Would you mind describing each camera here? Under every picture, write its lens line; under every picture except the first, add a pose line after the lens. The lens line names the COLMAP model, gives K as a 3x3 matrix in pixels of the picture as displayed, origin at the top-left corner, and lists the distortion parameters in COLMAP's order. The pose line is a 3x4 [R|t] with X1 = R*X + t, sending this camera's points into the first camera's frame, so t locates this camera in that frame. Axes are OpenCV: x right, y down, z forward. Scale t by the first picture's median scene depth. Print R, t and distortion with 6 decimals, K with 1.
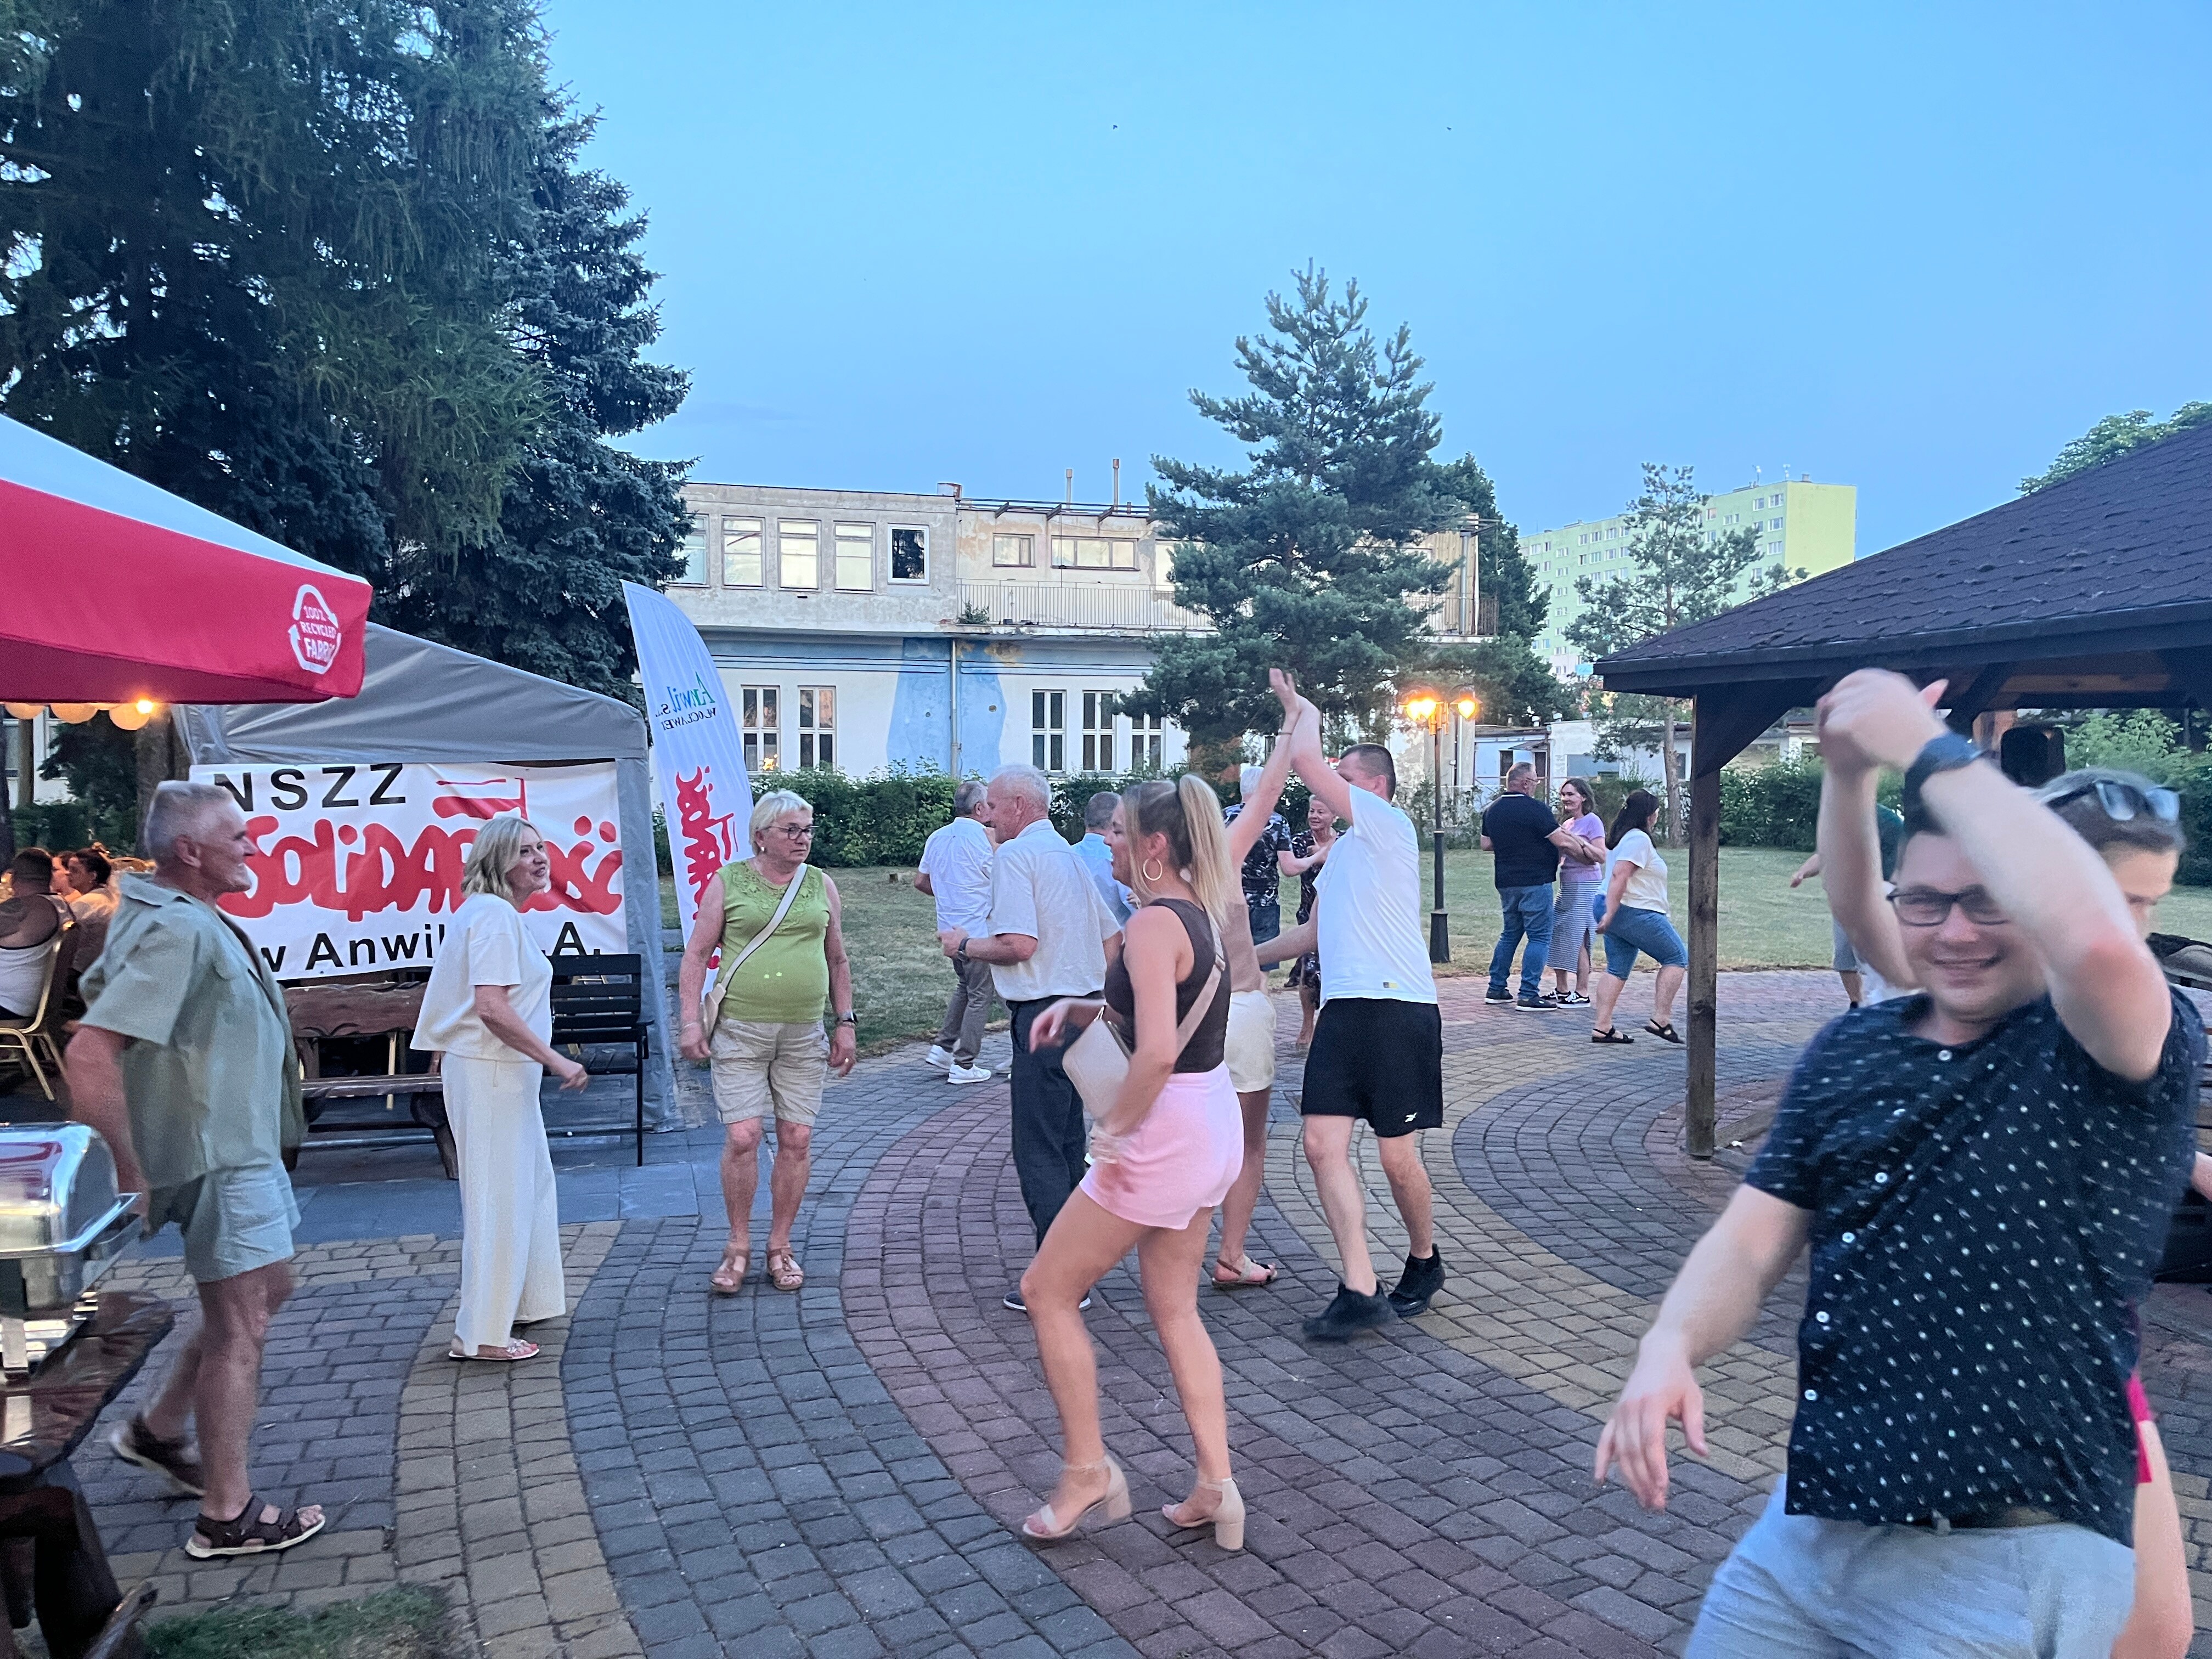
lens RADIAL K [[1674.6, 0, 1082.4], [0, 1674.6, 827.8], [0, 0, 1]] dist [0.067338, -0.093270]
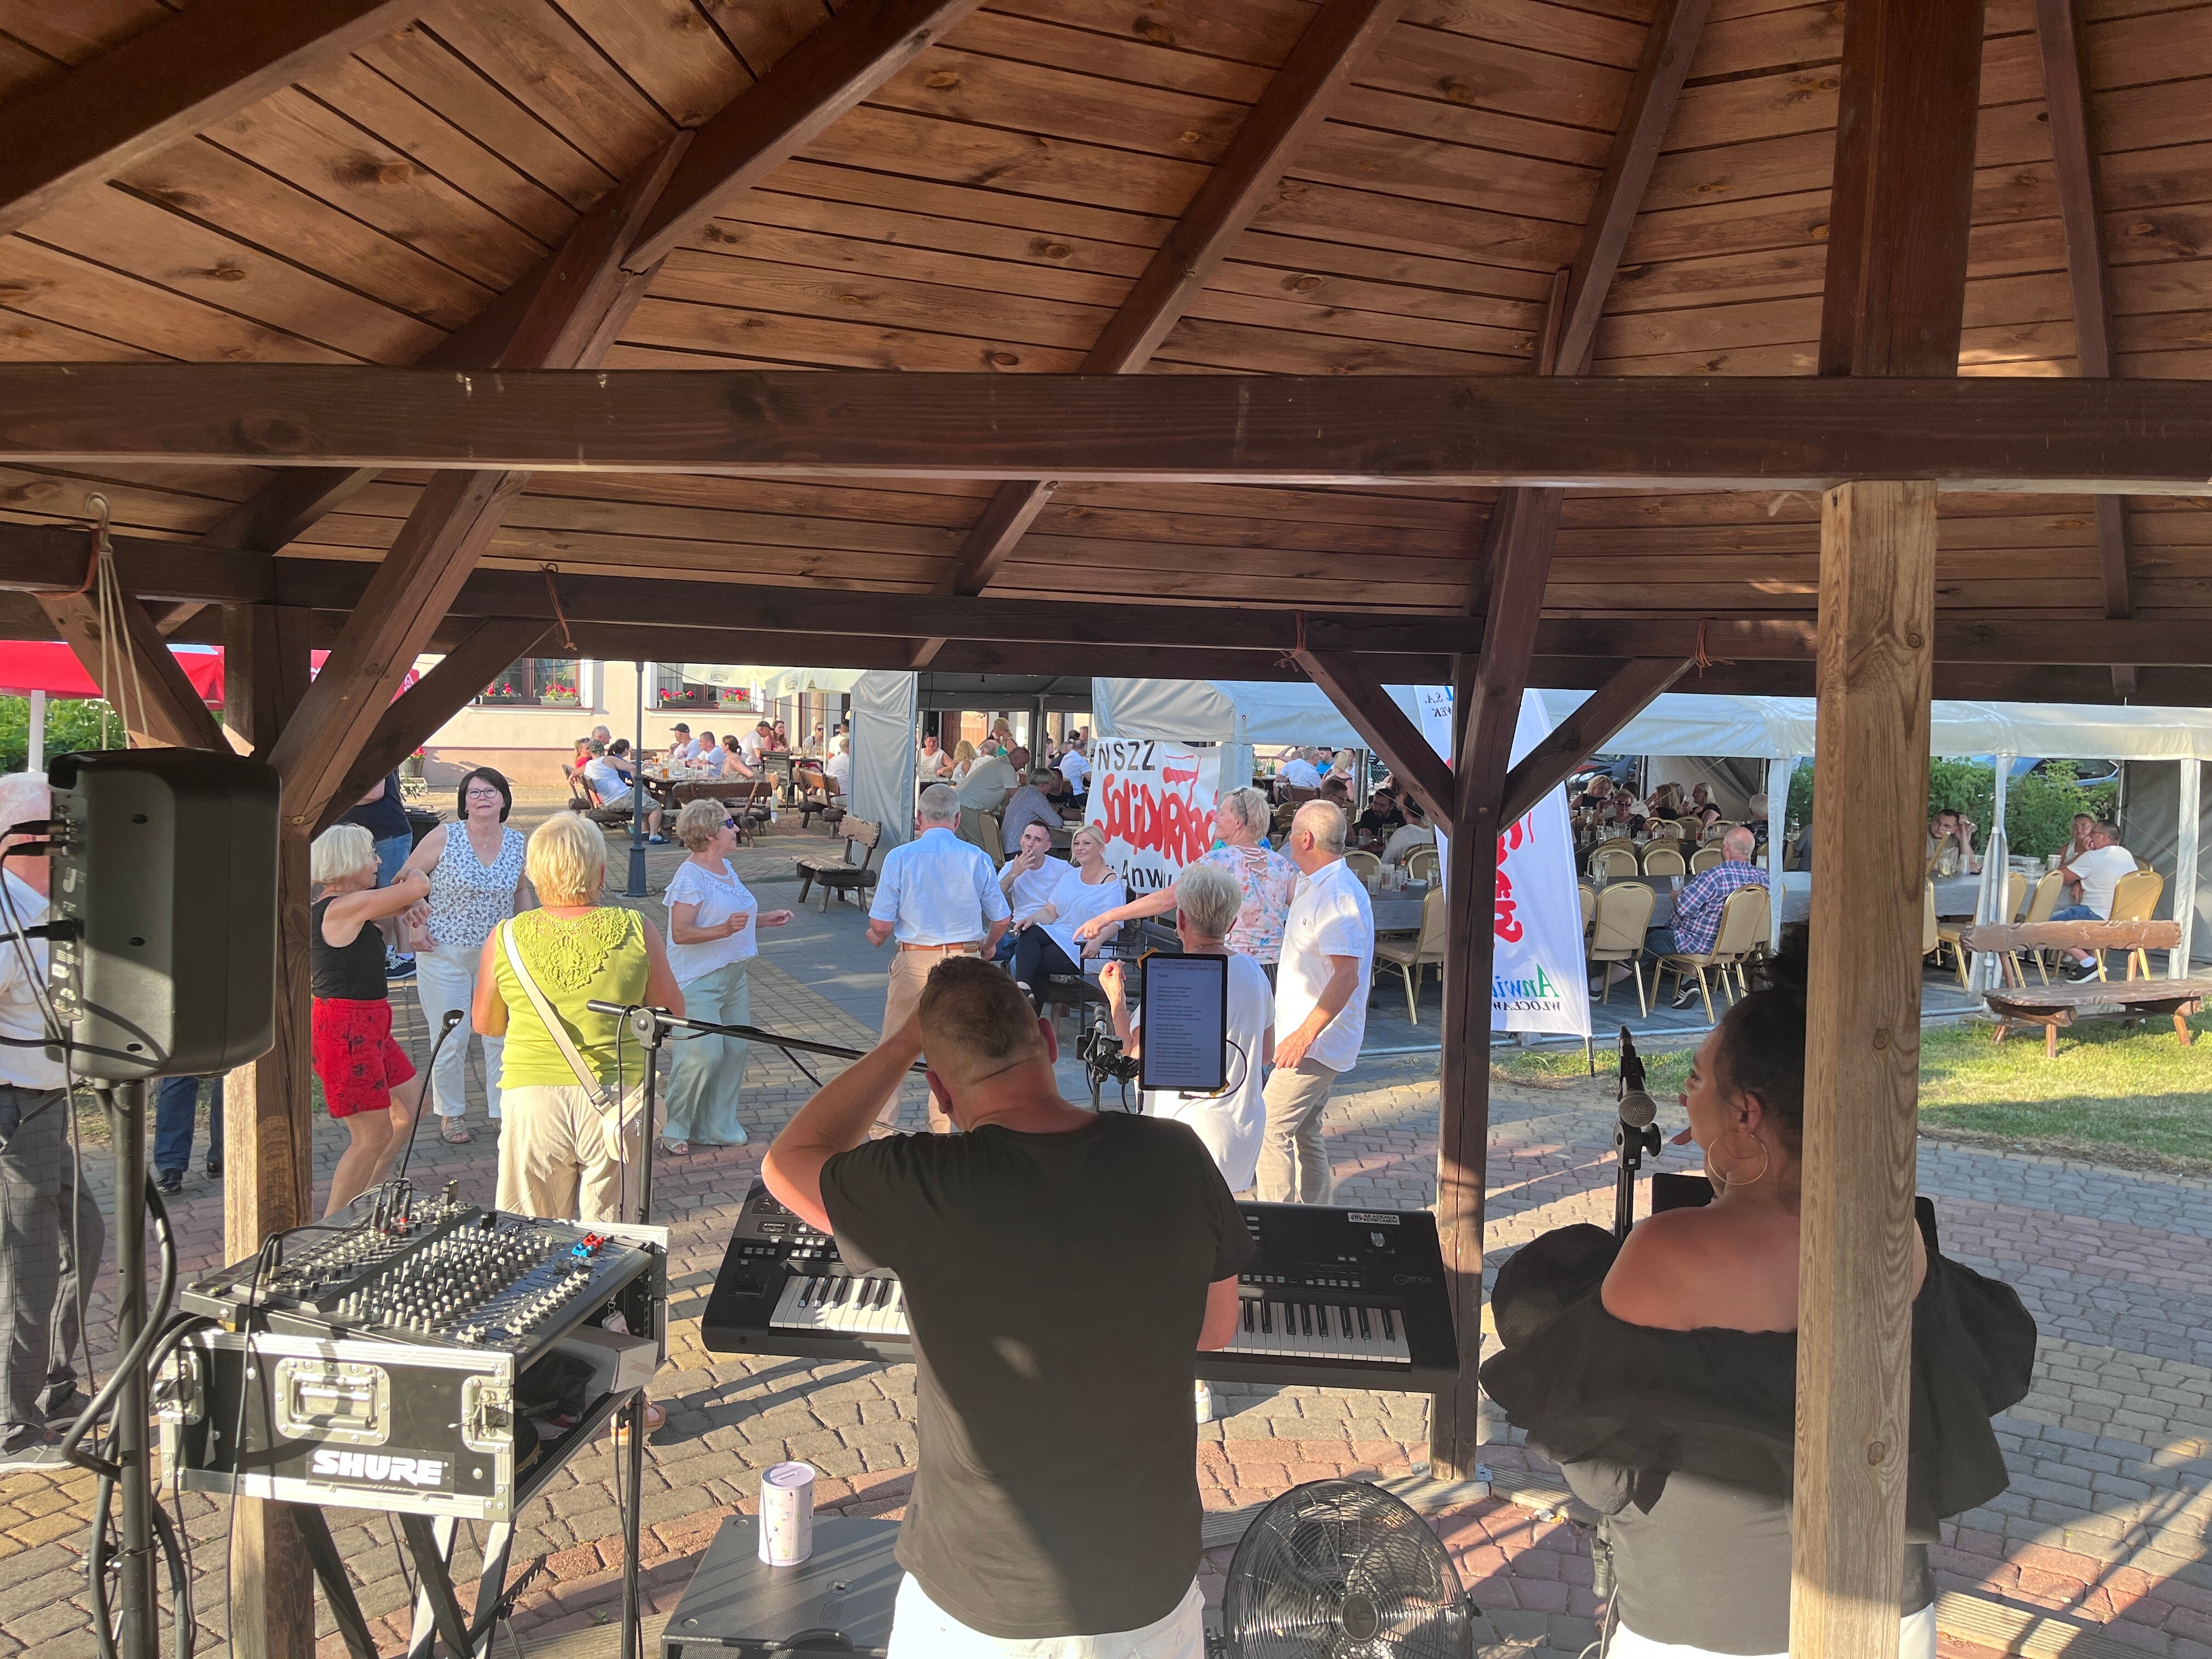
lens RADIAL K [[1674.6, 0, 1106.8], [0, 1674.6, 817.9], [0, 0, 1]] dist [0.067338, -0.093270]
pose [[0.152730, 0.078406, -0.985153, 0.235687], [-0.061691, 0.995660, 0.069678, -0.017644], [0.986341, 0.050133, 0.156904, 0.201943]]
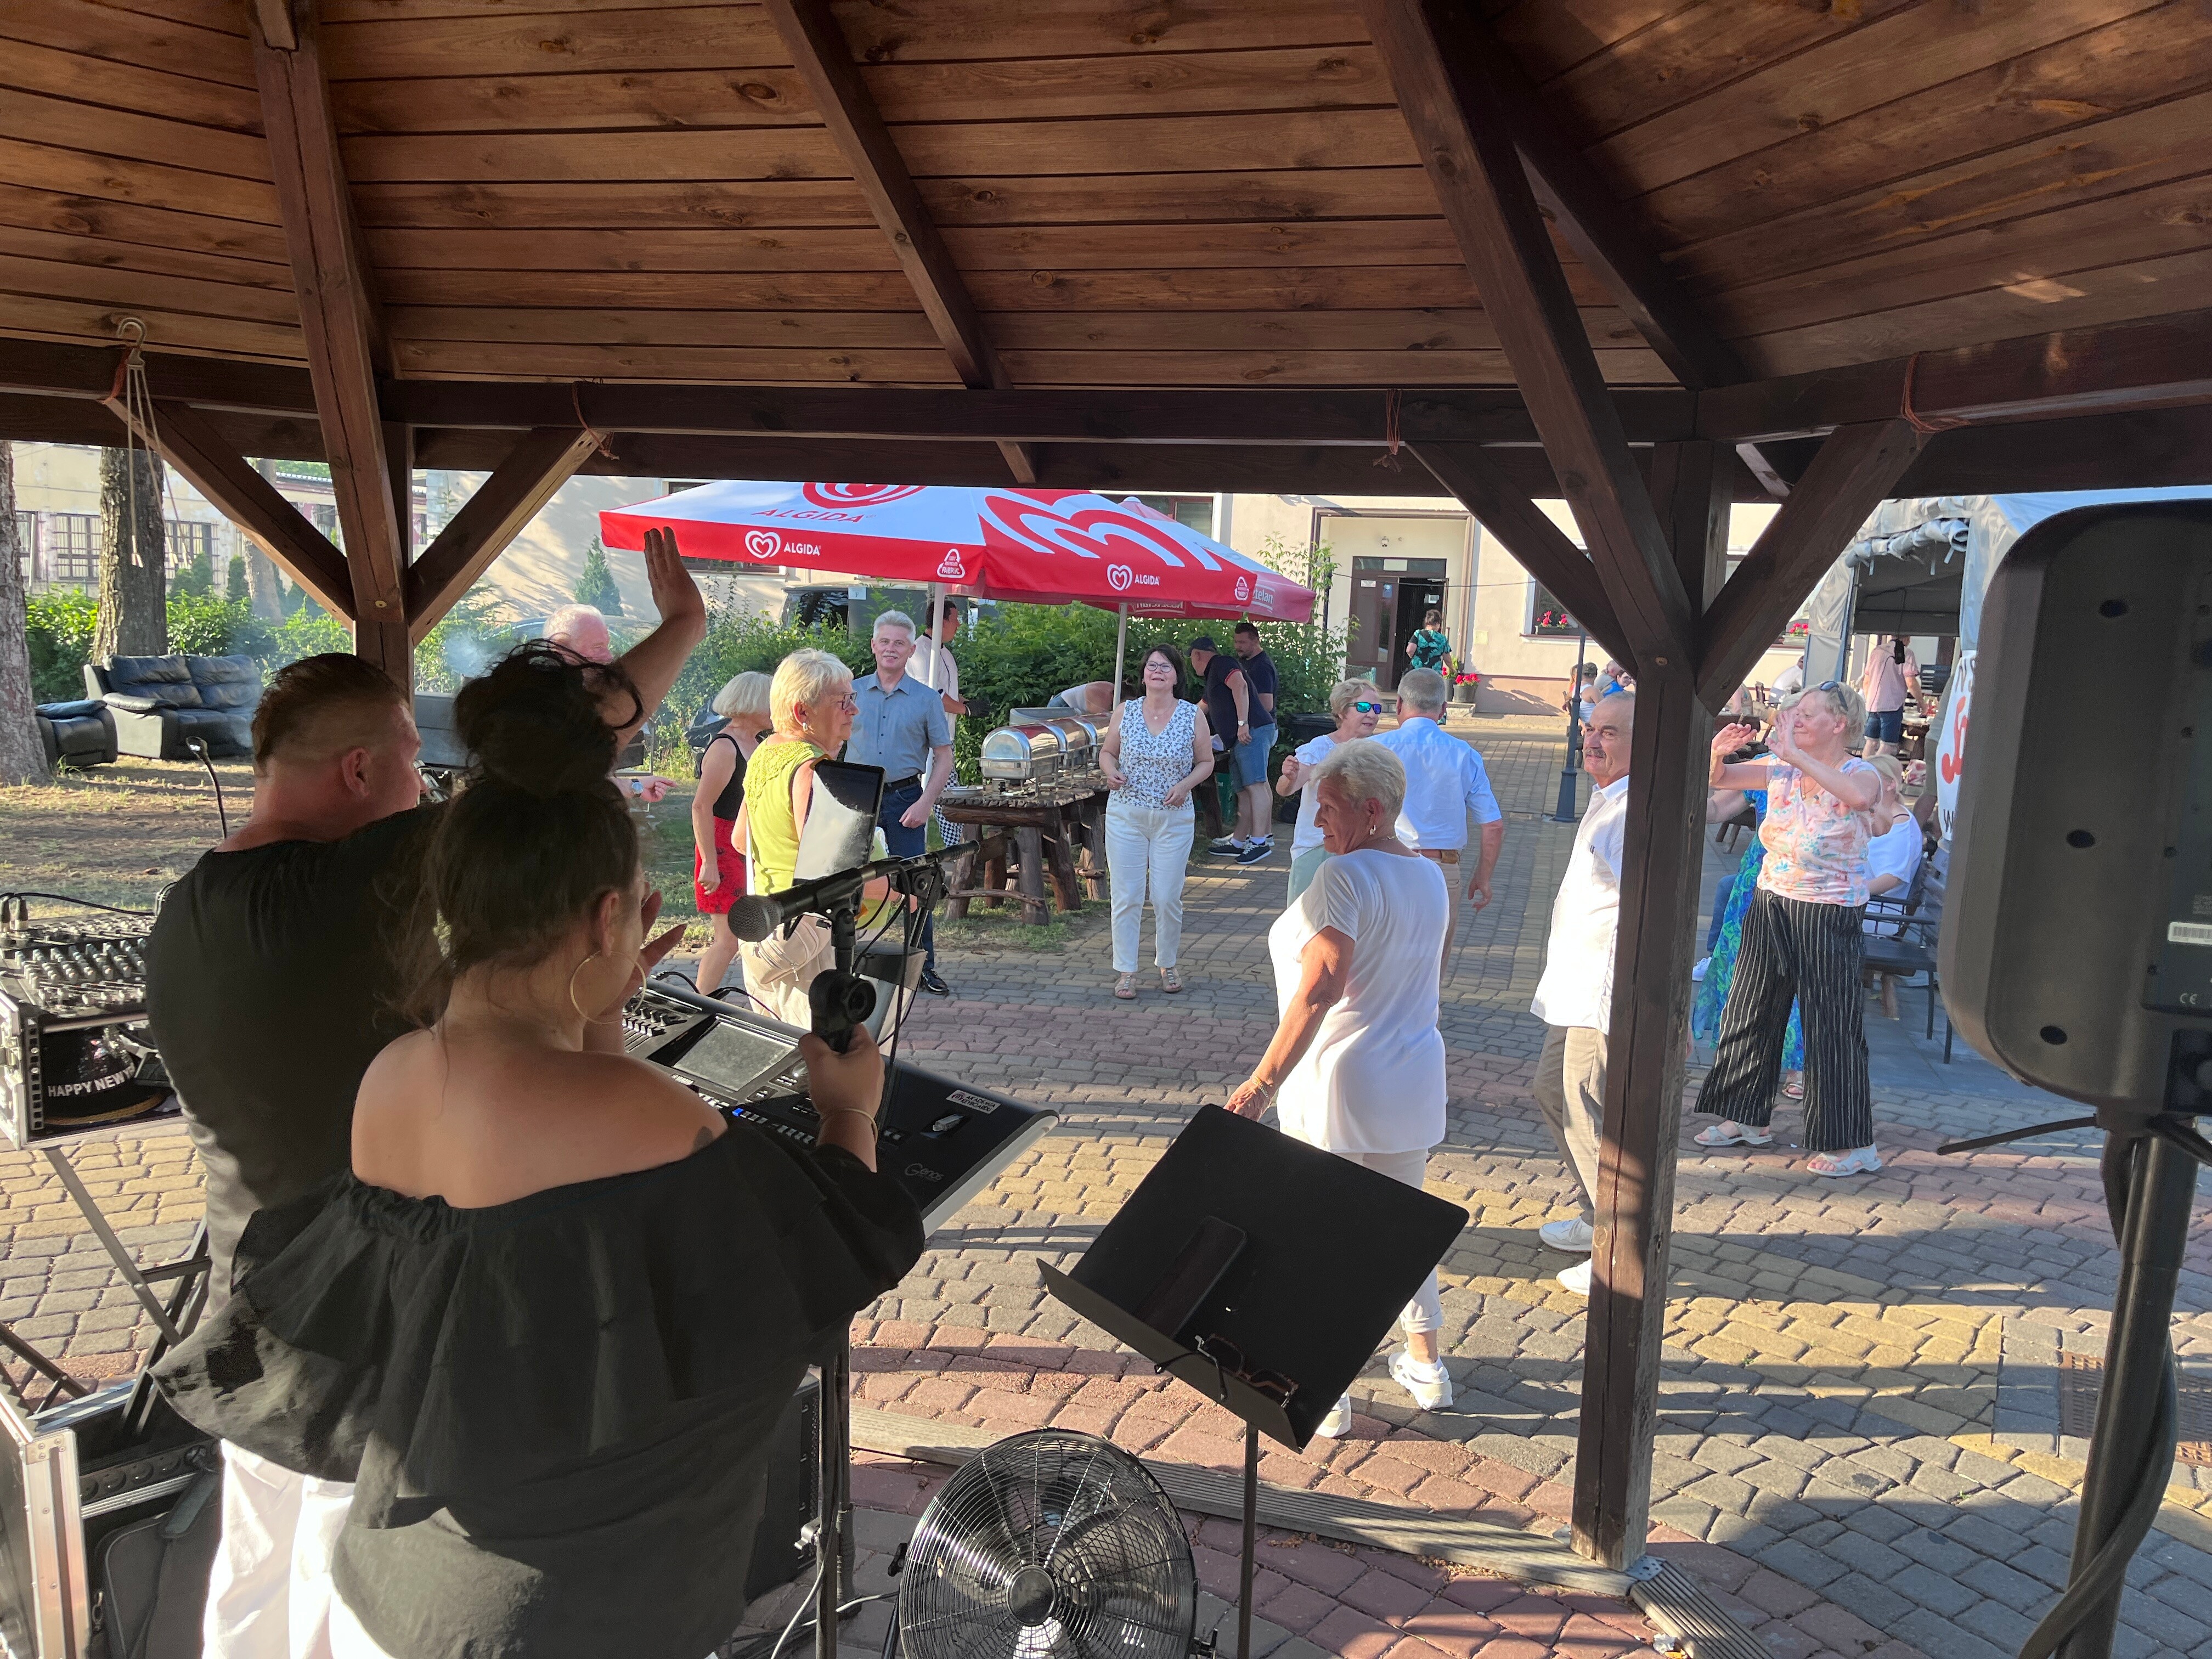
lens RADIAL K [[1674.6, 0, 1123.0], [0, 1674.6, 831.4], [0, 0, 1]] dist [0.067338, -0.093270]
pose [[-0.499493, 0.098113, -0.860744, 0.205235], [-0.070686, 0.985638, 0.153368, -0.013512], [0.863430, 0.137449, -0.485384, 0.279290]]
